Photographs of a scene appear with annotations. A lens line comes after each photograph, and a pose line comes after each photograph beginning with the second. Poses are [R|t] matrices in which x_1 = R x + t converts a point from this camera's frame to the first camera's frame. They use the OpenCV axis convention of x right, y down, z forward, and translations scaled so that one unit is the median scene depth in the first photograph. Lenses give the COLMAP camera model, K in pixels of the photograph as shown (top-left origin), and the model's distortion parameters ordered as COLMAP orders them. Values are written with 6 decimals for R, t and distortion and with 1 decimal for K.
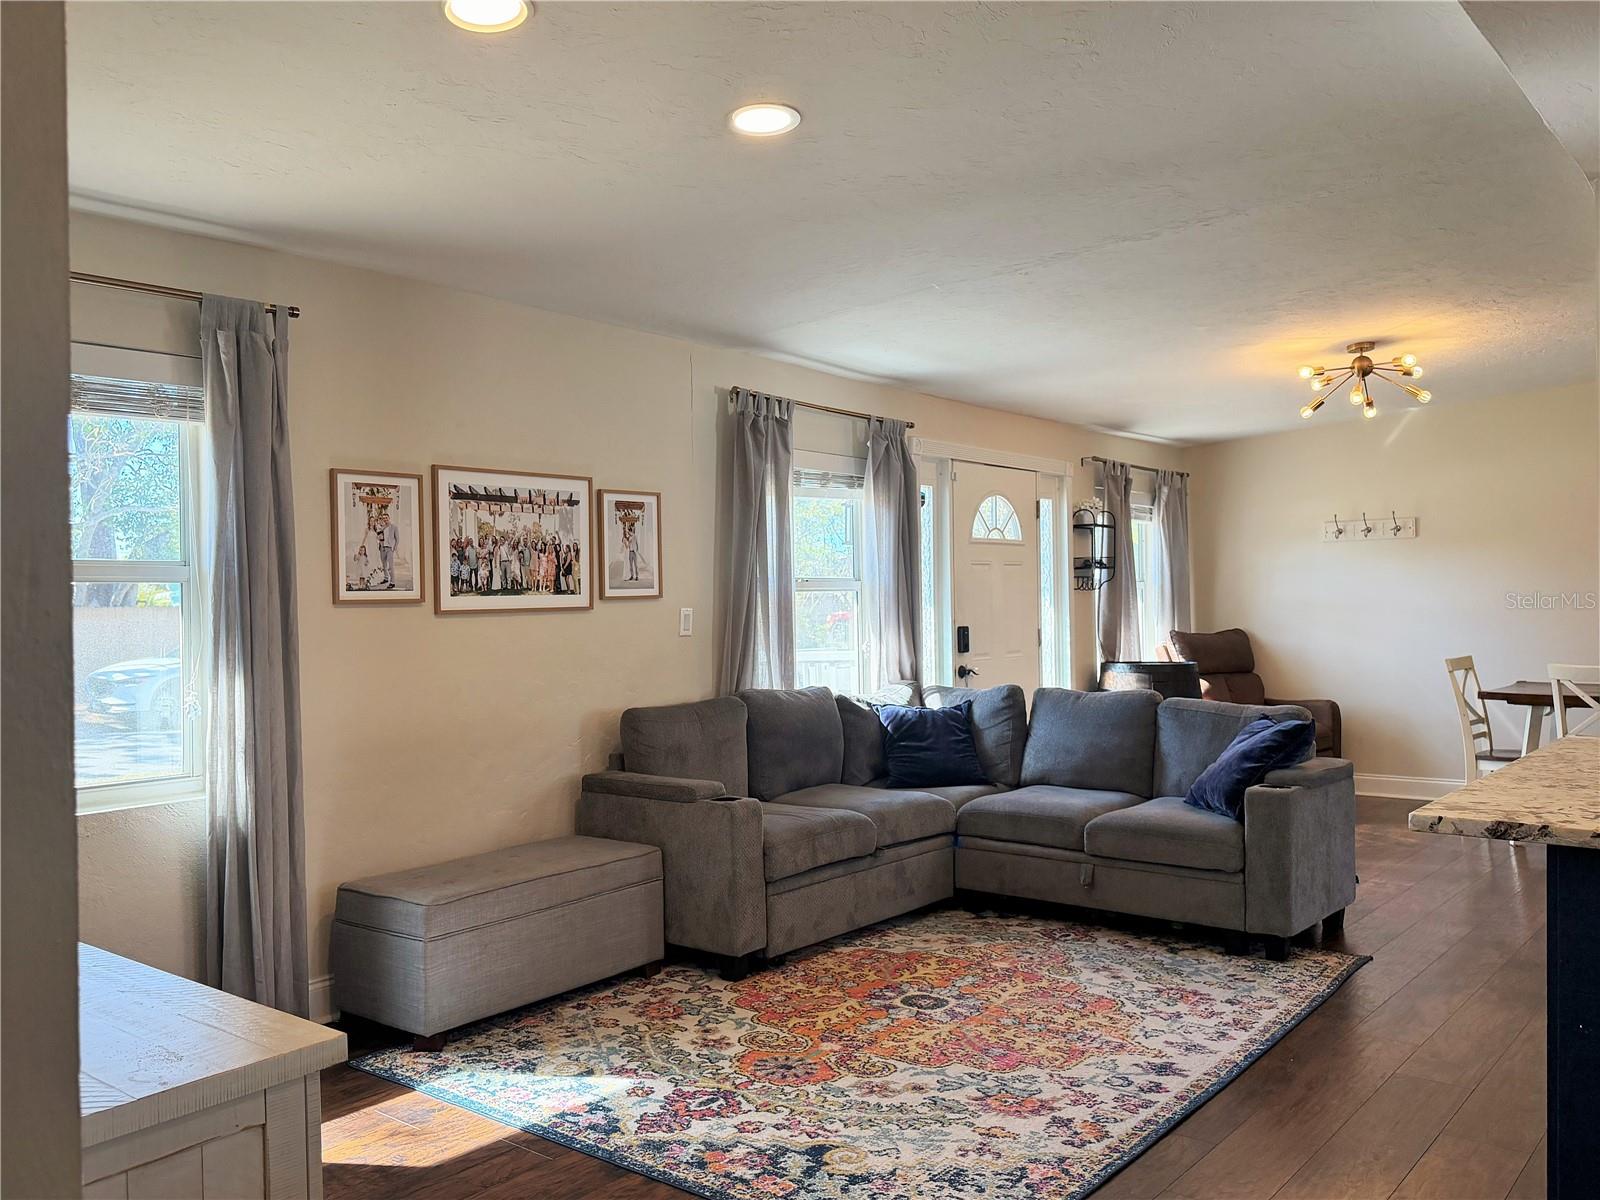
lens RADIAL K [[1300.2, 0, 815.4], [0, 1300.2, 599.4], [0, 0, 1]] dist [0.074573, -0.107208]
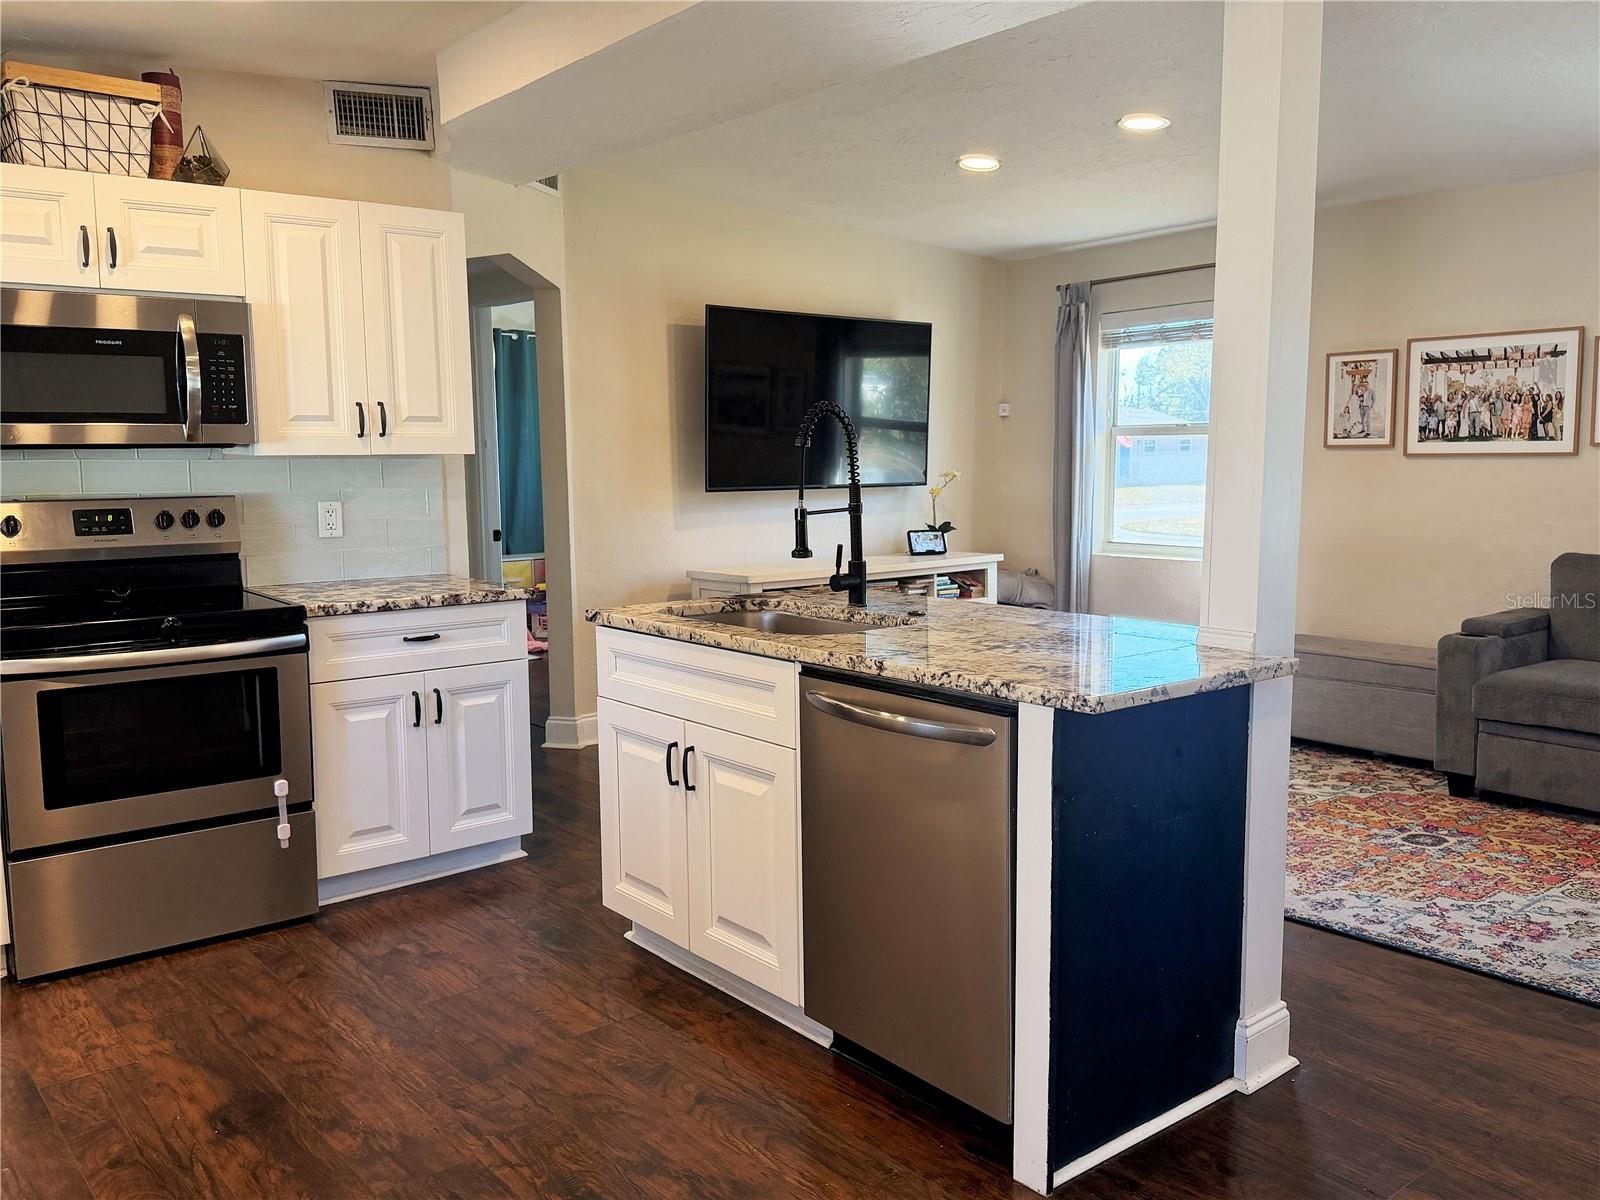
lens RADIAL K [[1300.2, 0, 799.3], [0, 1300.2, 604.5], [0, 0, 1]] dist [0.074573, -0.107208]
pose [[-0.213922, 0.123032, -0.969072, 1.142493], [0.000611, 0.992054, 0.125815, -0.007654], [0.976850, 0.026323, -0.212297, 0.713906]]
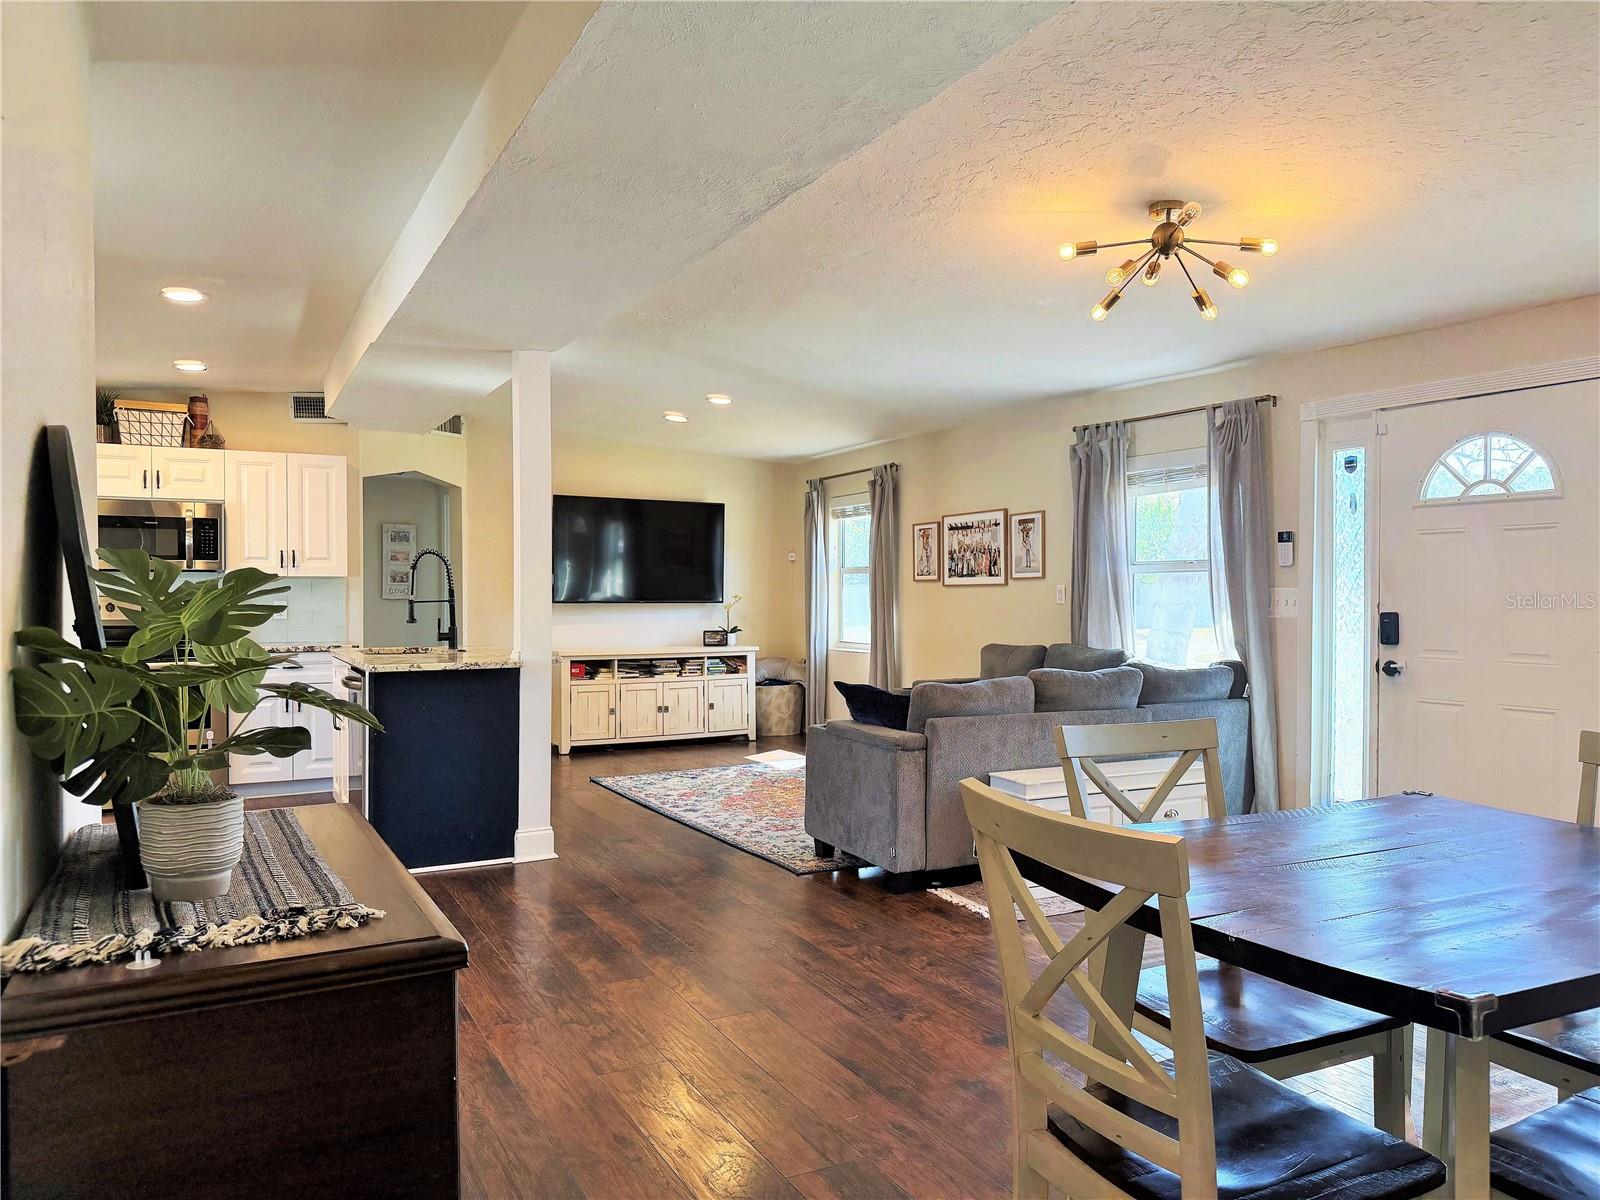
lens RADIAL K [[1082.2, 0, 785.3], [0, 1082.2, 607.5], [0, 0, 1]] dist [0.051495, -0.019391]
pose [[-0.397968, 0.017717, -0.917228, 1.443090], [-0.007505, 0.999717, 0.022566, 0.008061], [0.917369, 0.015864, -0.397722, 1.496850]]
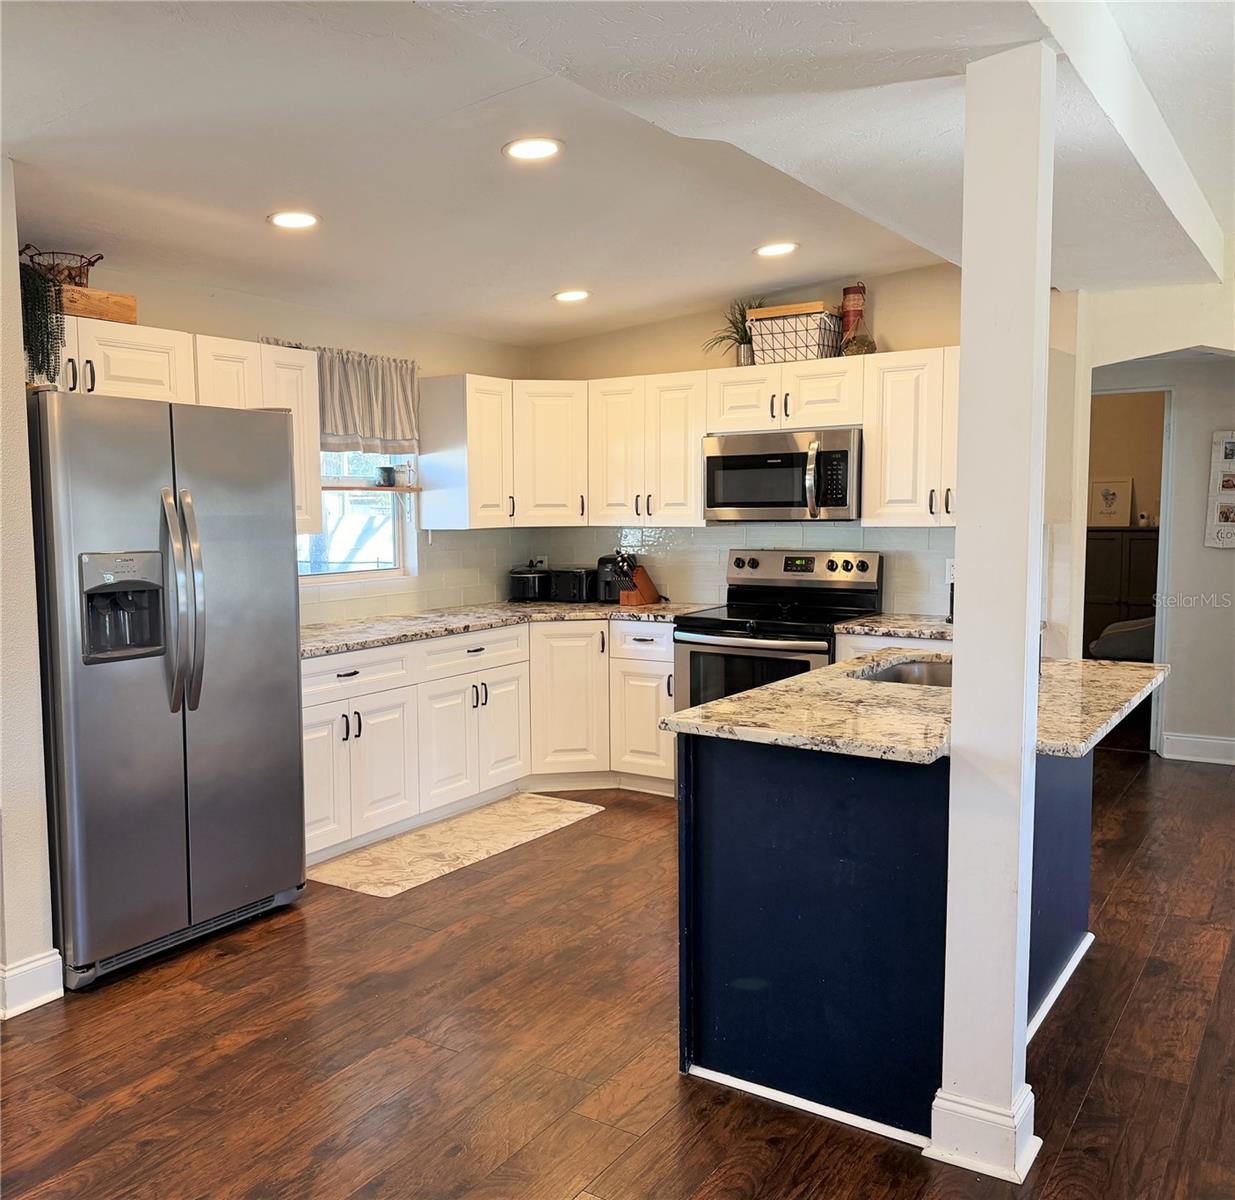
lens RADIAL K [[1117.8, 0, 527.9], [0, 1117.8, 606.0], [0, 0, 1]] dist [0.028555, 0.000000]
pose [[-0.998720, 0.017237, -0.047553, 0.743720], [0.012507, 0.995105, 0.098033, -0.032533], [0.049010, 0.097313, -0.994046, 1.318499]]
